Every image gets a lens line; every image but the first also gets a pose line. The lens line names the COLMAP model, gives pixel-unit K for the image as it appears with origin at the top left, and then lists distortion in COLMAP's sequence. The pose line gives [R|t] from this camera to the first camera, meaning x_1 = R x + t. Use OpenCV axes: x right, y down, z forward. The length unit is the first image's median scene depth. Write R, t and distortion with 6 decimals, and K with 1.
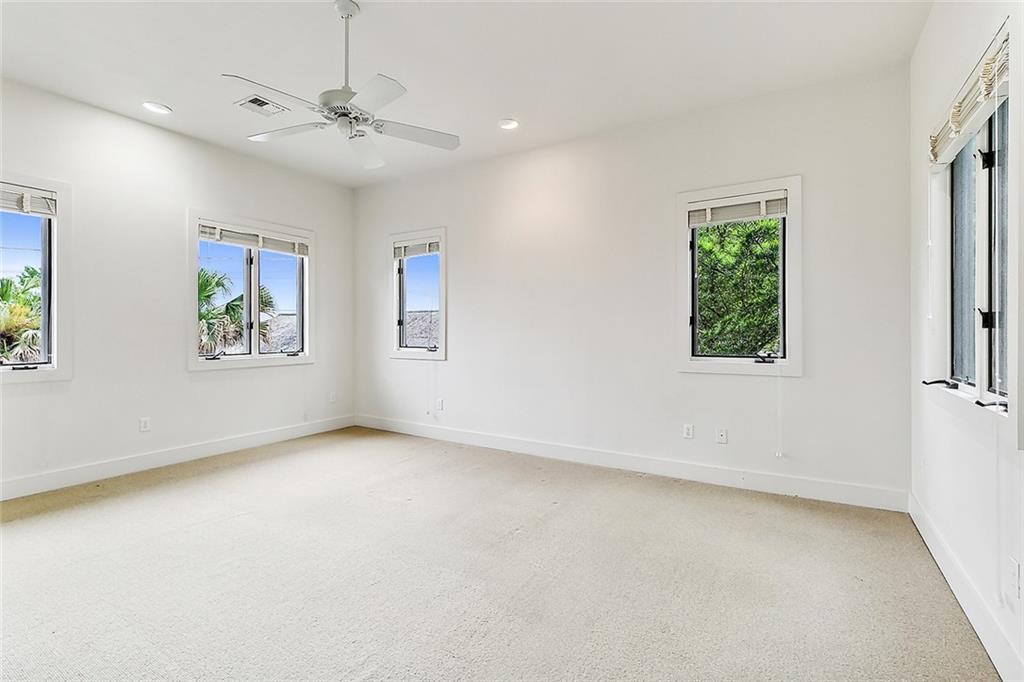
lens RADIAL K [[471.0, 0, 512.6], [0, 471.0, 334.6], [0, 0, 1]] dist [0.001394, -0.000100]
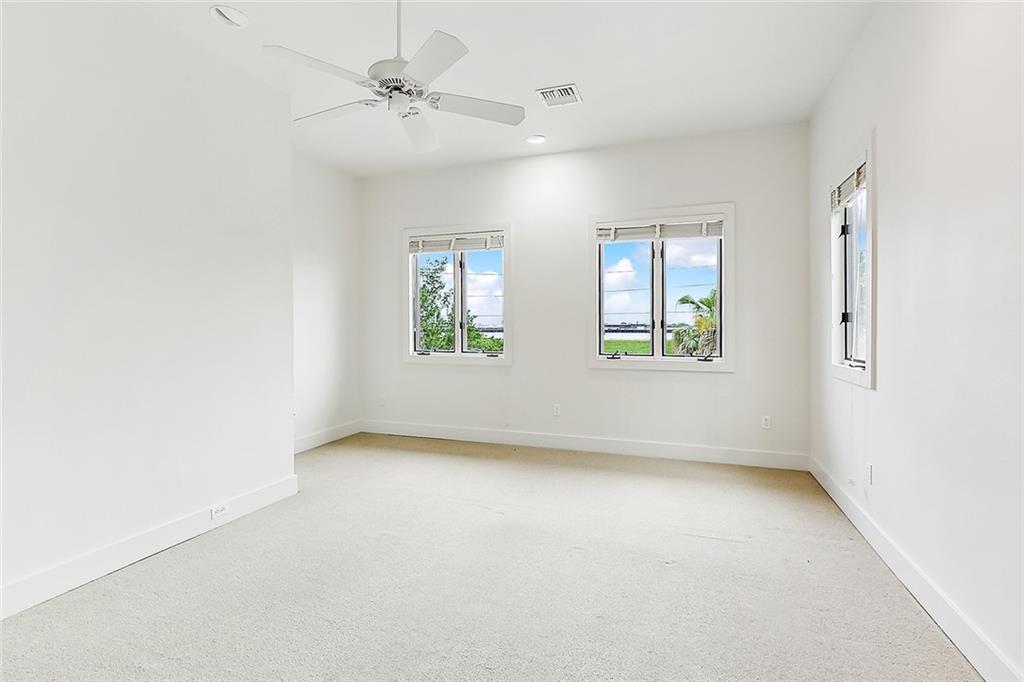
lens RADIAL K [[471.0, 0, 512.2], [0, 471.0, 333.6], [0, 0, 1]] dist [0.001394, -0.000100]
pose [[0.196156, 0.009903, -0.980523, 0.322733], [-0.009848, 0.999918, 0.008129, -0.007606], [0.980523, 0.008062, 0.196237, 0.605160]]
